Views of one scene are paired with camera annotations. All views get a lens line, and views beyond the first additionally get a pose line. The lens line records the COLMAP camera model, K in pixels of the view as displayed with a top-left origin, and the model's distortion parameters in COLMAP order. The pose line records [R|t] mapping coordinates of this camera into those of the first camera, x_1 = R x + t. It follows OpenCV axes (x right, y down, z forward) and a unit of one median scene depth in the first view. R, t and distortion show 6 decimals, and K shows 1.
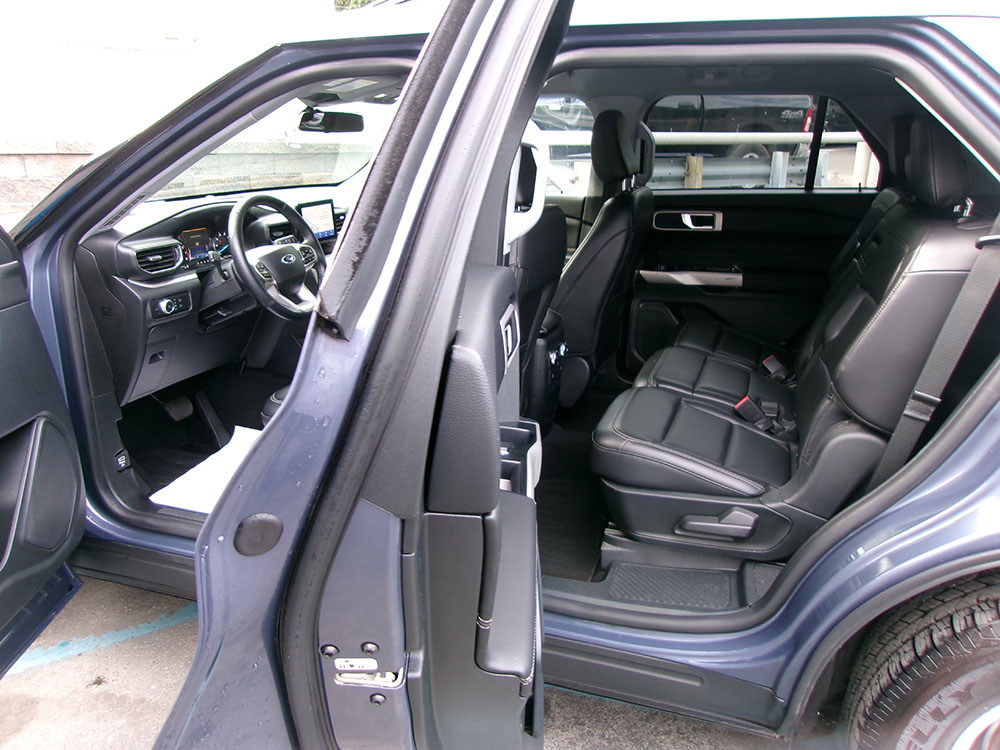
lens RADIAL K [[765.0, 0, 503.0], [0, 765.0, 378.2], [0, 0, 1]] dist [-0.021406, 0.044833]
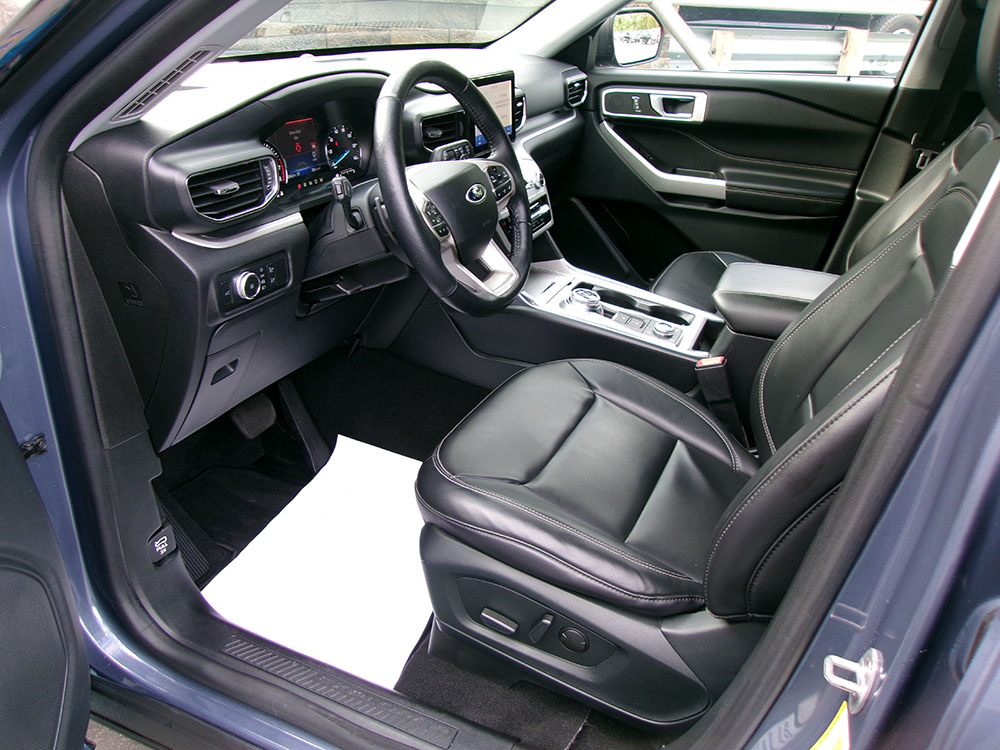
lens RADIAL K [[765.0, 0, 499.4], [0, 765.0, 375.5], [0, 0, 1]] dist [-0.021406, 0.044833]
pose [[0.995638, 0.077271, -0.052281, -0.232627], [-0.068288, 0.985403, 0.155943, -0.118852], [0.063568, -0.151692, 0.986382, 0.481558]]
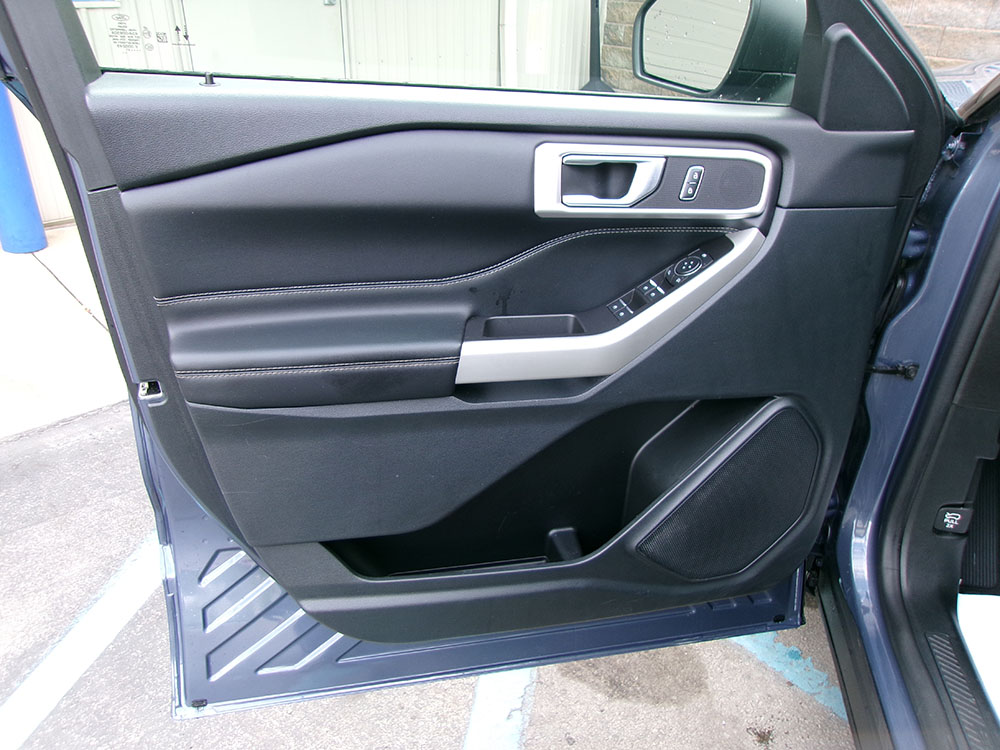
lens RADIAL K [[765.0, 0, 501.5], [0, 765.0, 372.4], [0, 0, 1]] dist [-0.021406, 0.044833]
pose [[0.141181, 0.469342, -0.871657, -0.100746], [-0.322468, 0.854259, 0.407745, -0.110022], [0.935993, 0.223515, 0.271953, 0.504416]]
